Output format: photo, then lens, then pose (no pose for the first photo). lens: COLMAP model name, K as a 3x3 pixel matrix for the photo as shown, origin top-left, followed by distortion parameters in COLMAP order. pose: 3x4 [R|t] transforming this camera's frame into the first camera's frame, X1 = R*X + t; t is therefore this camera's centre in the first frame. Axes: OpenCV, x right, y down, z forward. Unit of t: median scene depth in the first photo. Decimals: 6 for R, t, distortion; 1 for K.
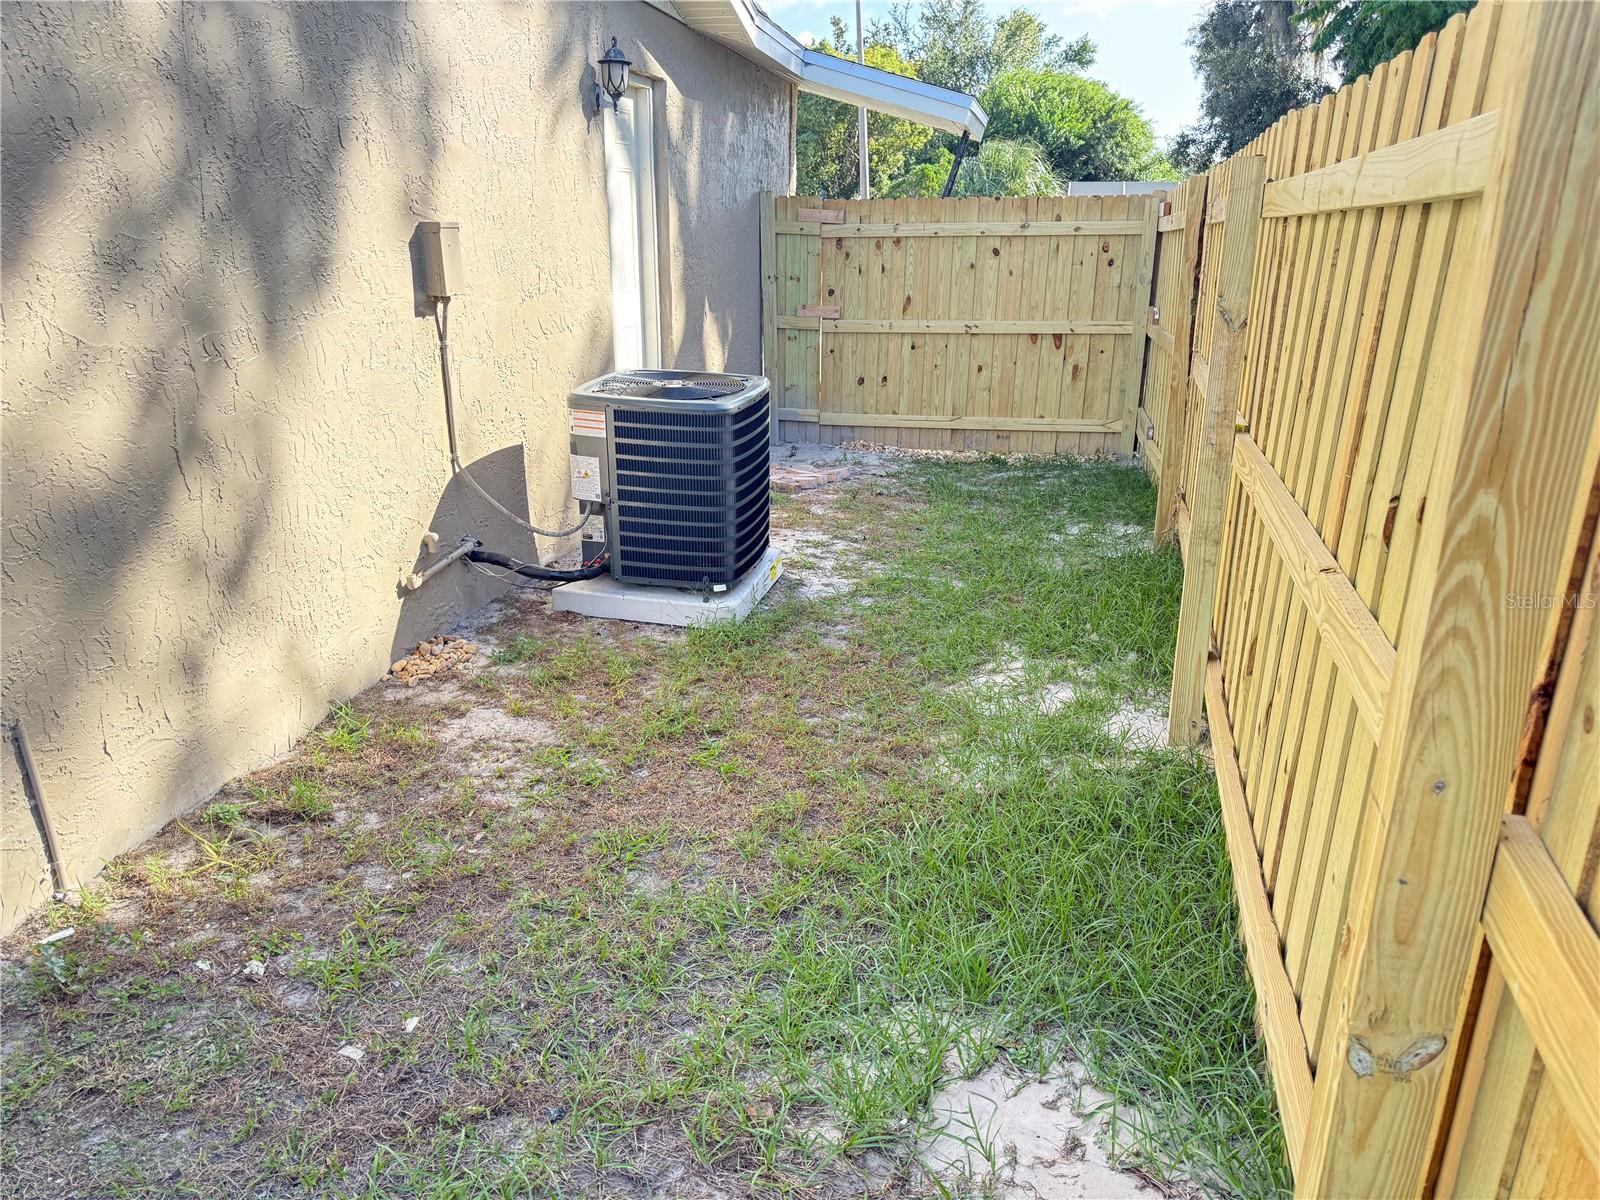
lens RADIAL K [[1129.1, 0, 802.9], [0, 1129.1, 609.9], [0, 0, 1]] dist [0.092969, -0.134511]
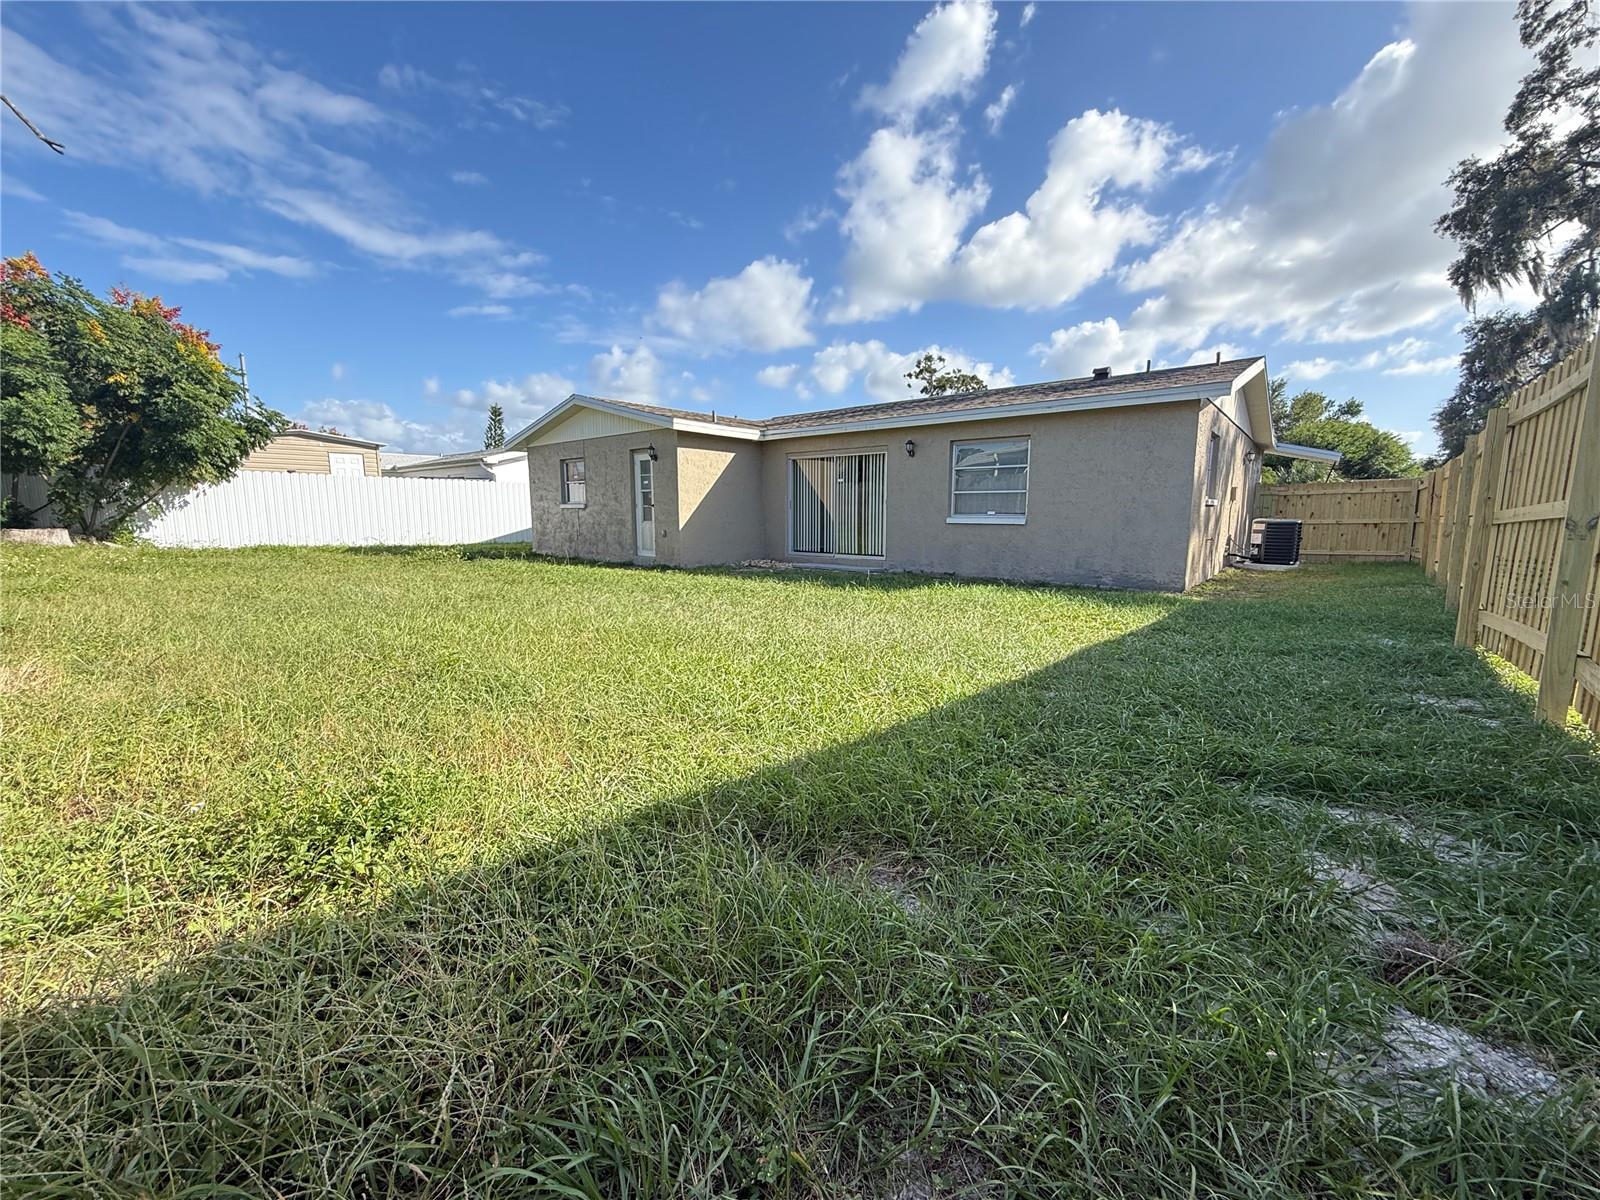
lens RADIAL K [[640.2, 0, 795.4], [0, 640.2, 598.3], [0, 0, 1]] dist [-0.000291, 0.000300]
pose [[0.887936, 0.044309, -0.457829, -0.355201], [-0.132297, 0.977892, -0.161942, 0.429178], [0.440531, 0.204363, 0.874167, -1.119478]]
